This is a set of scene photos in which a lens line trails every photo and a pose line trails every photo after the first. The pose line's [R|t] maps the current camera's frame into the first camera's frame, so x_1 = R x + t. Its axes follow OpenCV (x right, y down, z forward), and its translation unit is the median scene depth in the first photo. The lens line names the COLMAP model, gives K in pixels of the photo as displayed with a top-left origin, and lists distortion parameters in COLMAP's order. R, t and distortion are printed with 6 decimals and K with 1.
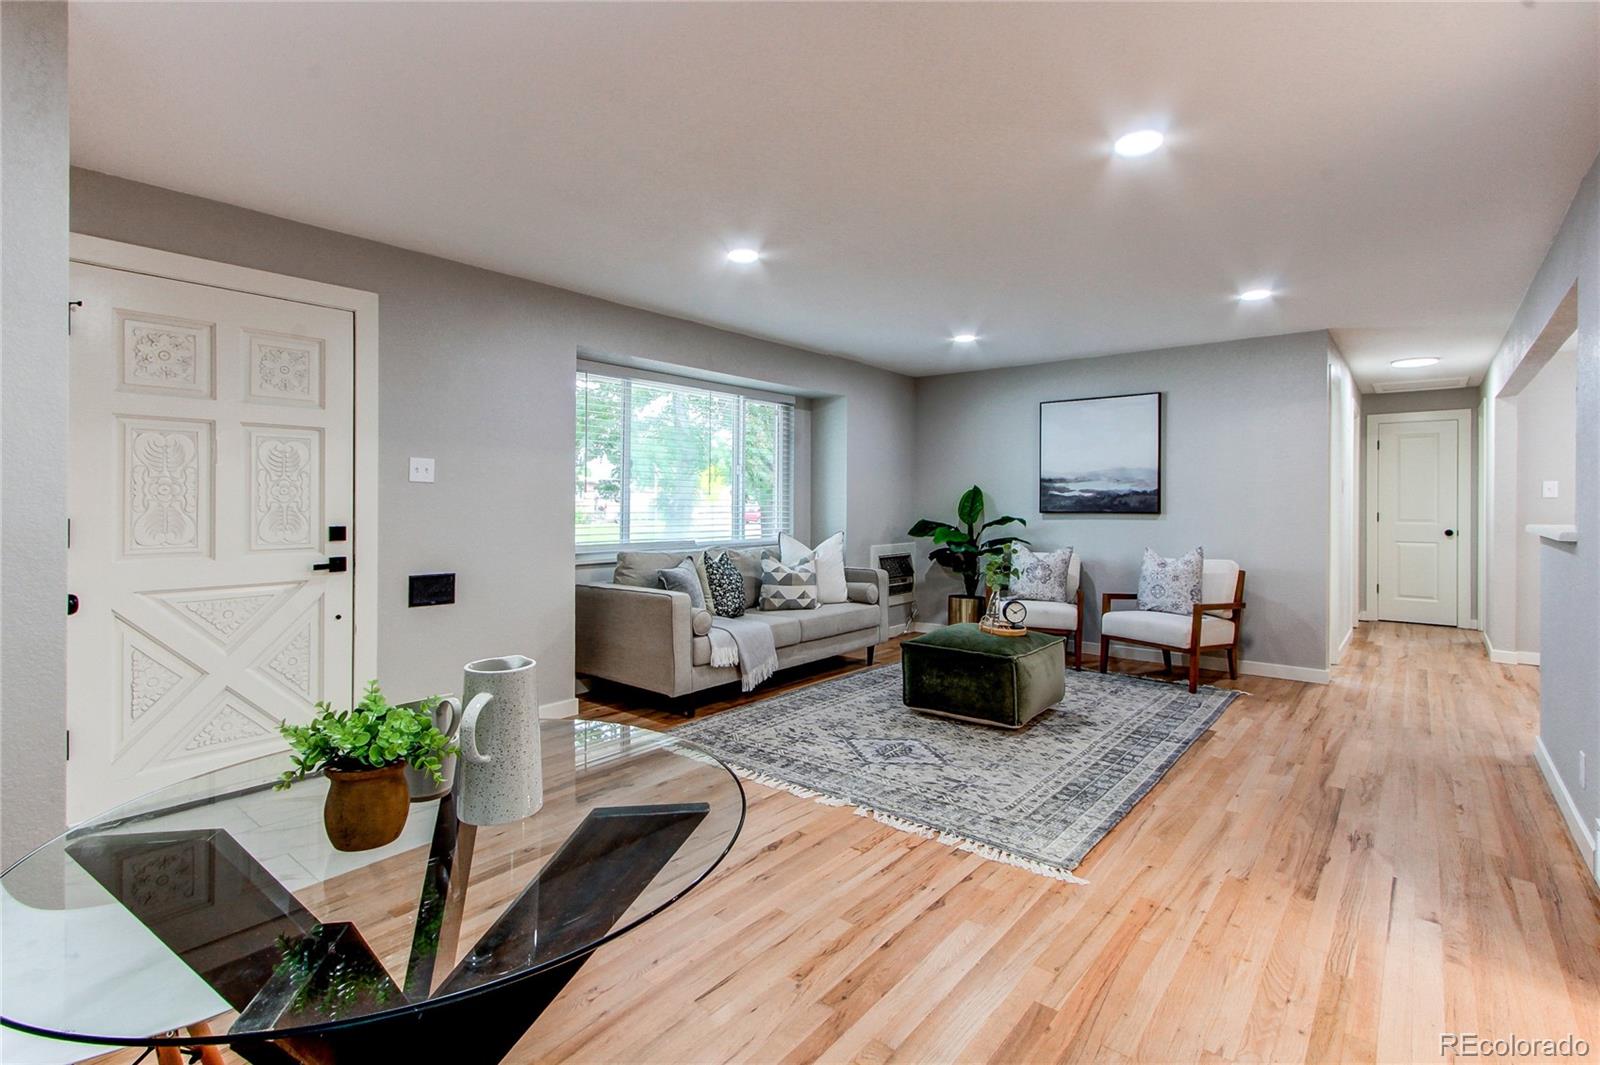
lens RADIAL K [[743.2, 0, 791.4], [0, 743.2, 524.5], [0, 0, 1]] dist [-0.001359, 0.002119]
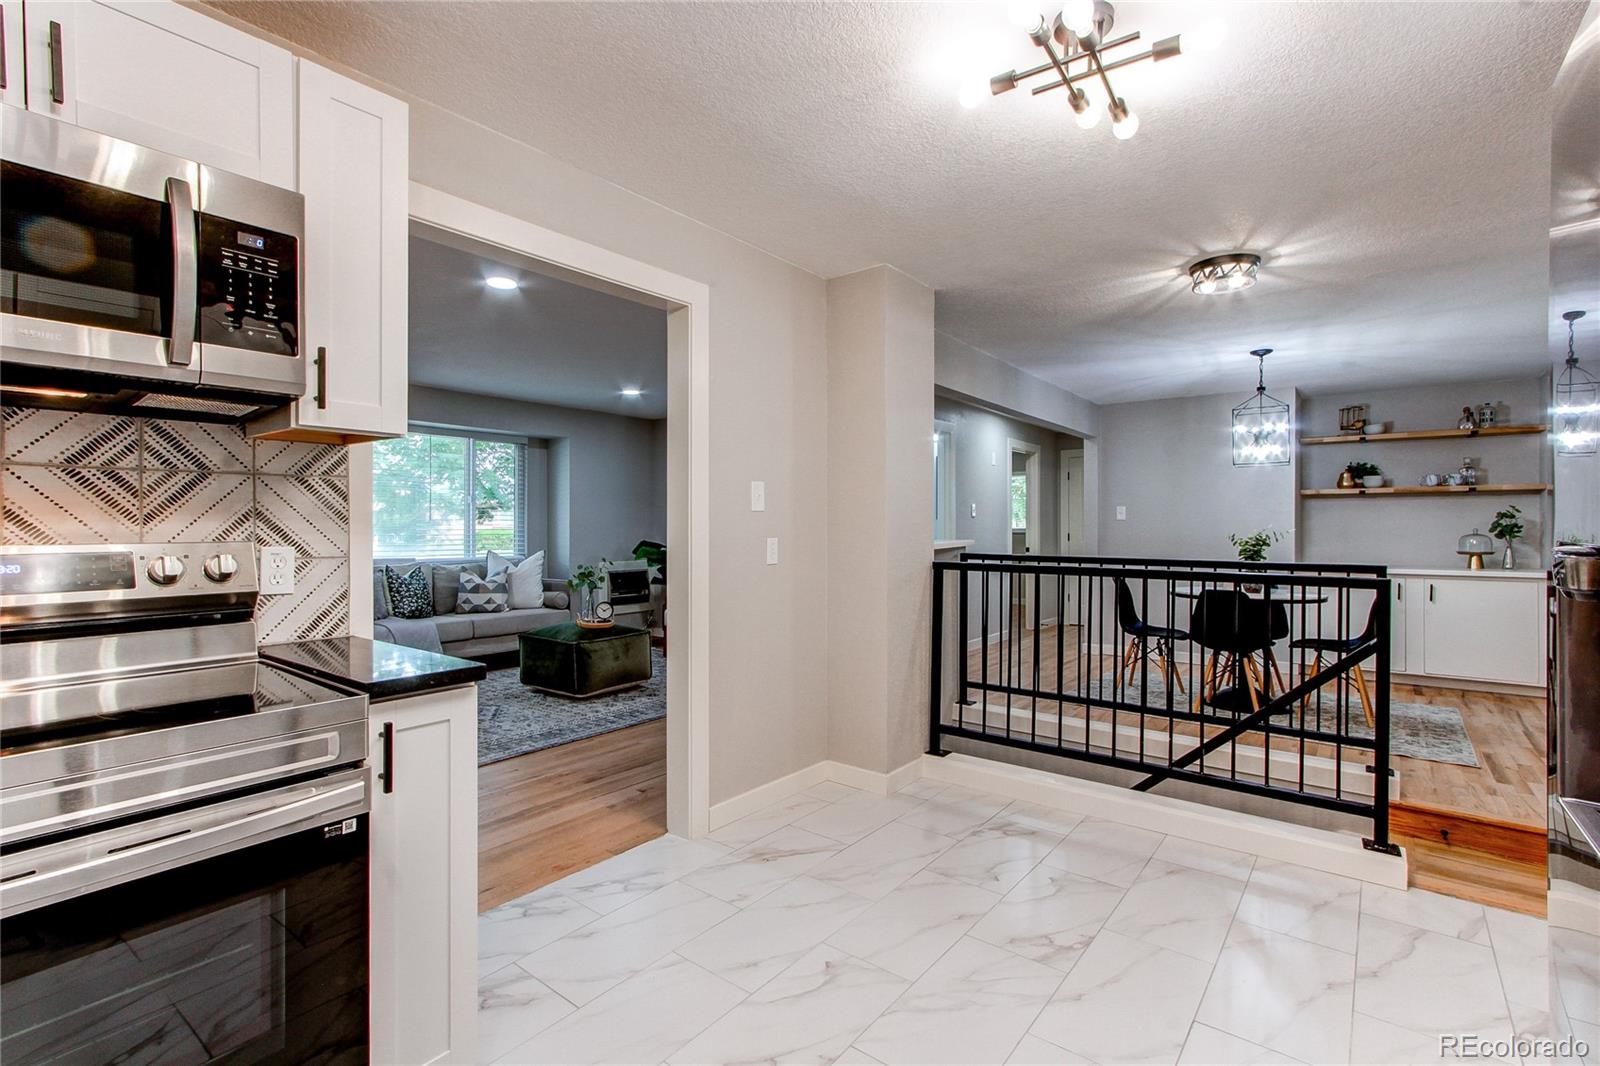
lens RADIAL K [[743.2, 0, 791.8], [0, 743.2, 537.0], [0, 0, 1]] dist [-0.001359, 0.002119]
pose [[0.999621, -0.003634, 0.027284, 0.699392], [0.004084, 0.999856, -0.016464, 0.016076], [-0.027221, 0.016569, 0.999492, -0.355240]]
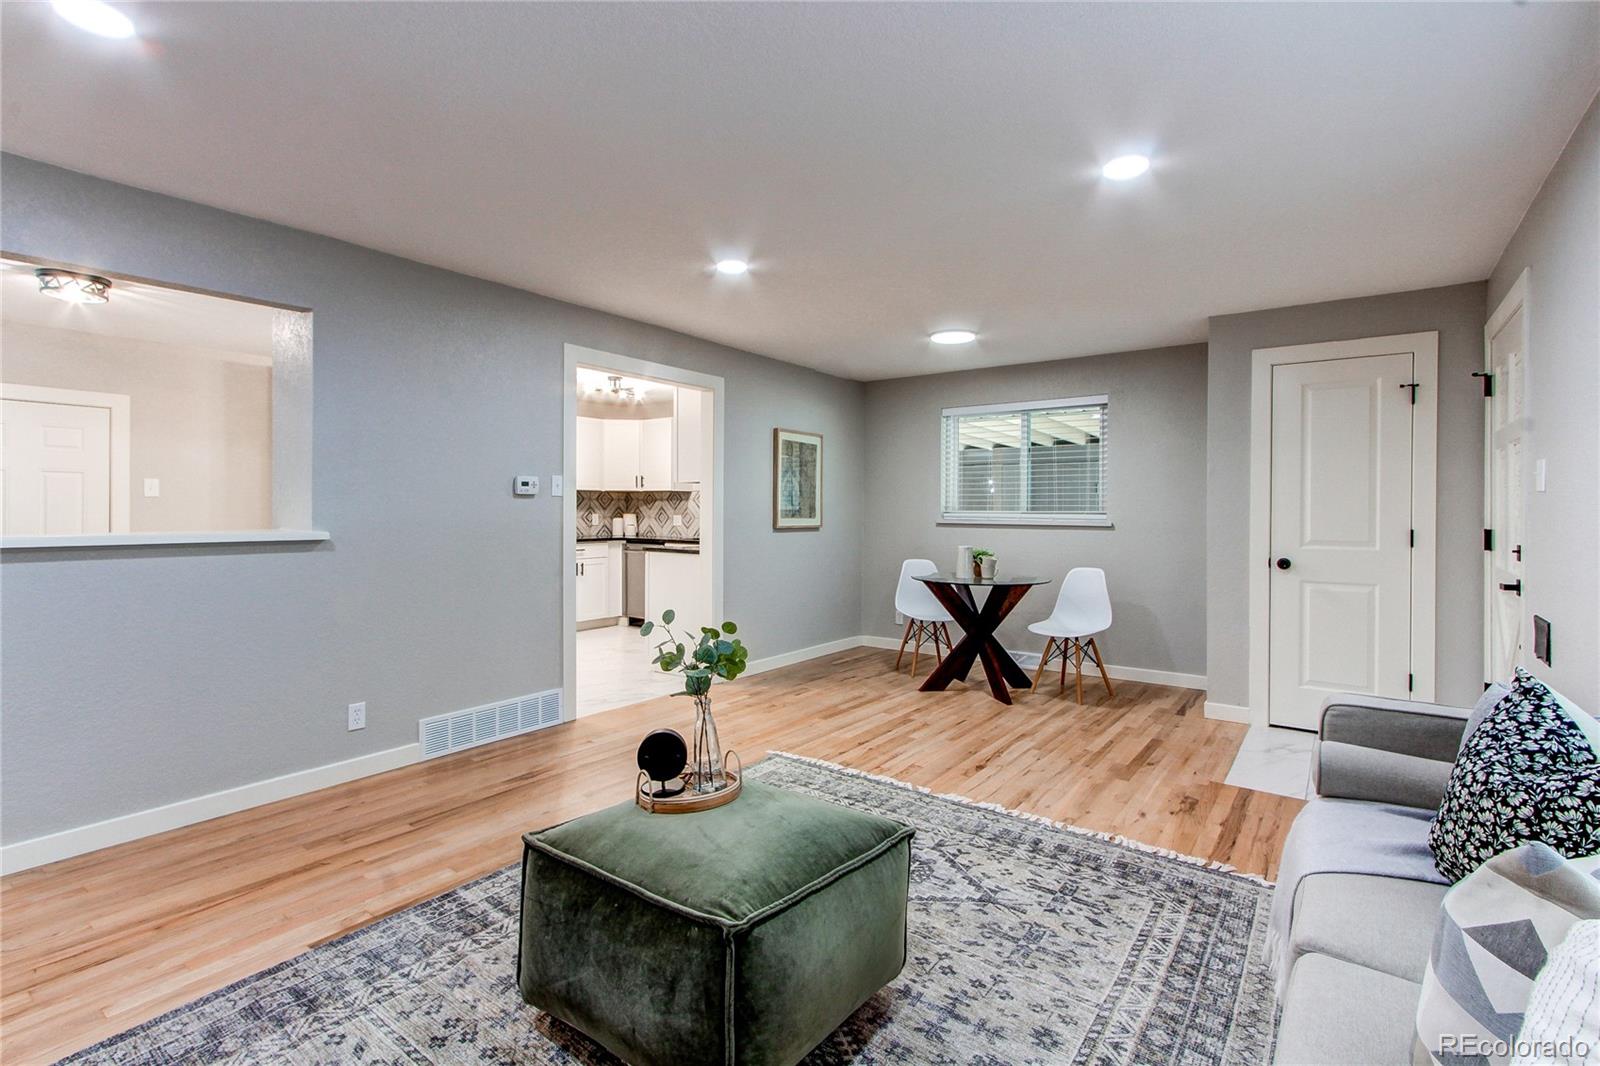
lens RADIAL K [[743.2, 0, 798.7], [0, 743.2, 536.7], [0, 0, 1]] dist [-0.001359, 0.002119]
pose [[-0.997723, -0.007836, -0.066989, 0.296704], [-0.012455, 0.997552, 0.068817, -0.054679], [0.066286, 0.069494, -0.995378, 1.709355]]
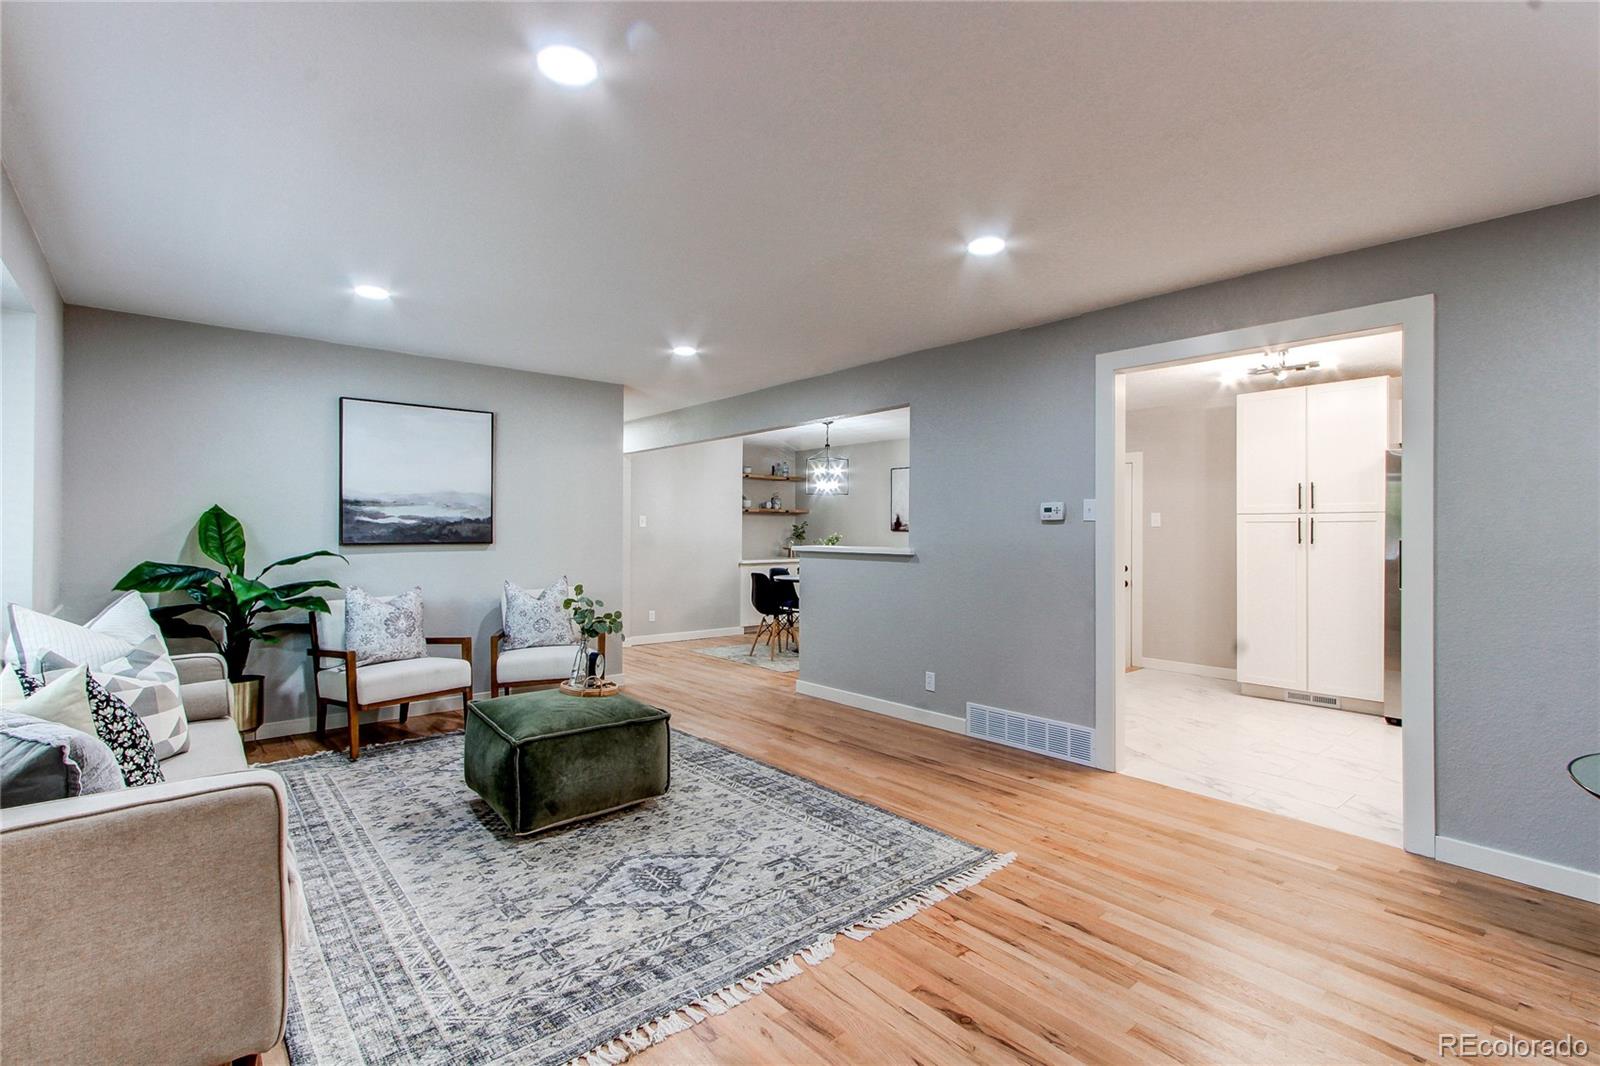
lens RADIAL K [[743.2, 0, 783.6], [0, 743.2, 529.2], [0, 0, 1]] dist [-0.001359, 0.002119]
pose [[0.172888, 0.001345, 0.984941, -0.562803], [0.027834, 0.999593, -0.006251, -0.025872], [-0.984548, 0.028496, 0.172780, 0.767869]]
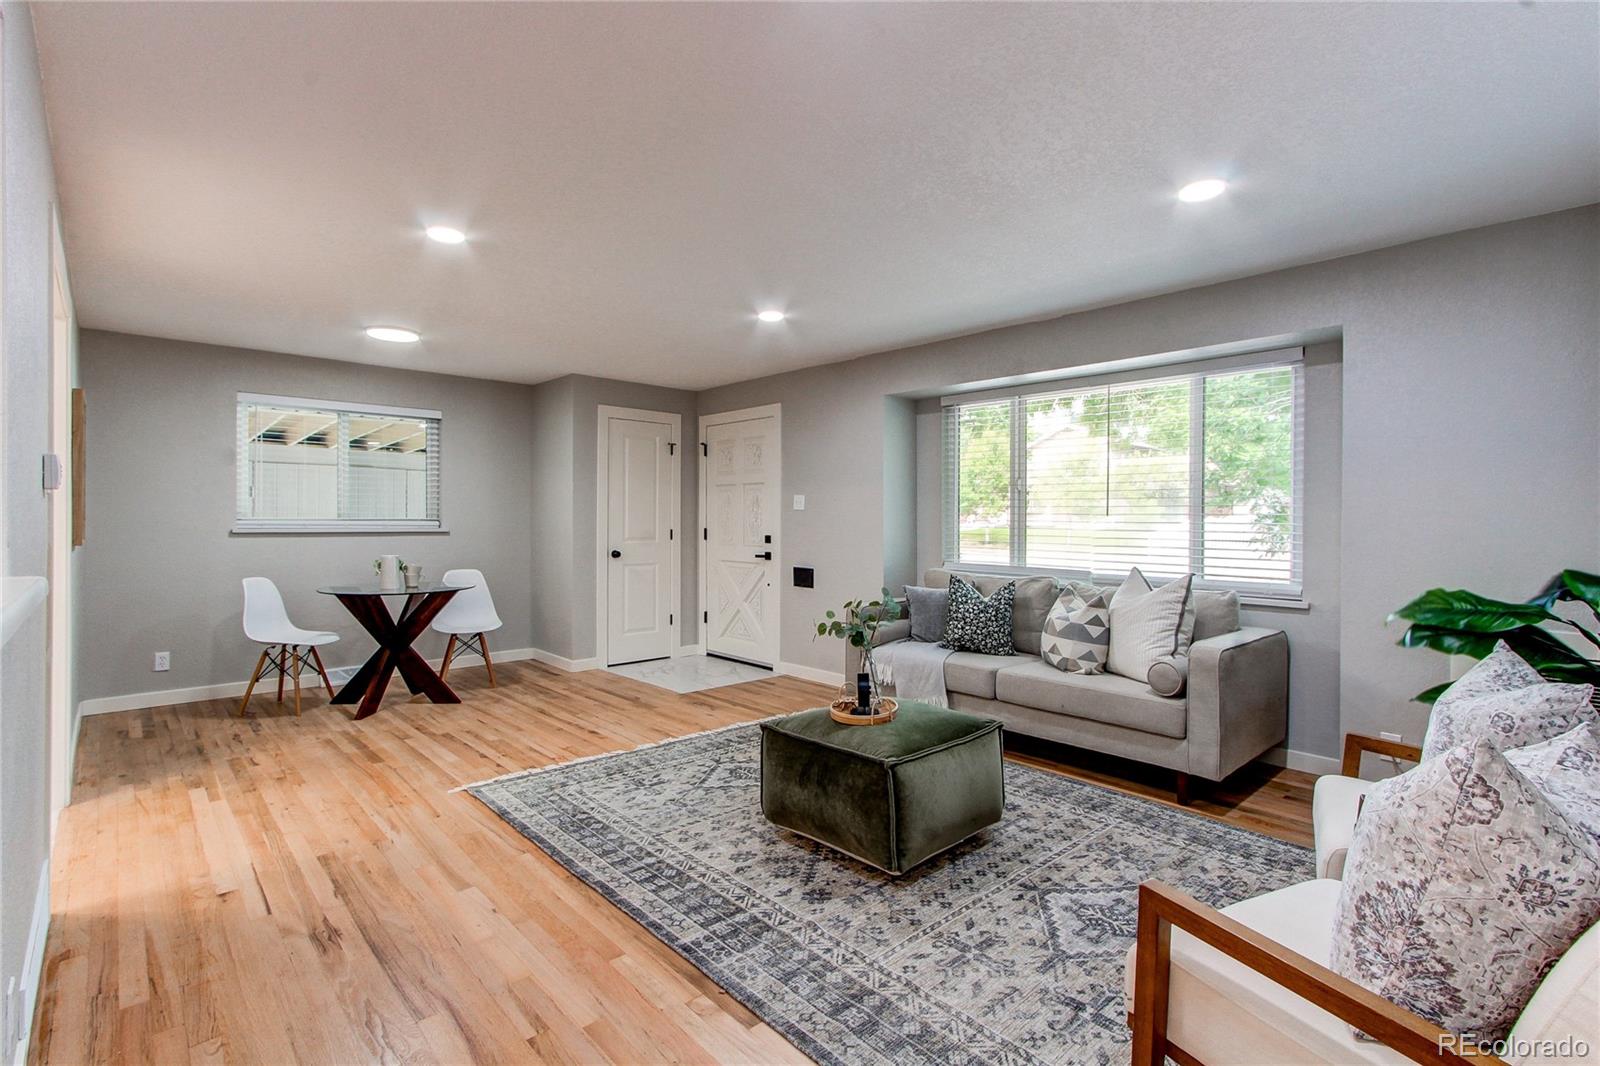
lens RADIAL K [[743.2, 0, 788.2], [0, 743.2, 539.8], [0, 0, 1]] dist [-0.001359, 0.002119]
pose [[-0.127515, 0.020394, -0.991627, 1.131302], [-0.039314, 0.998899, 0.025599, -0.032760], [0.991057, 0.042249, -0.126573, 1.198301]]
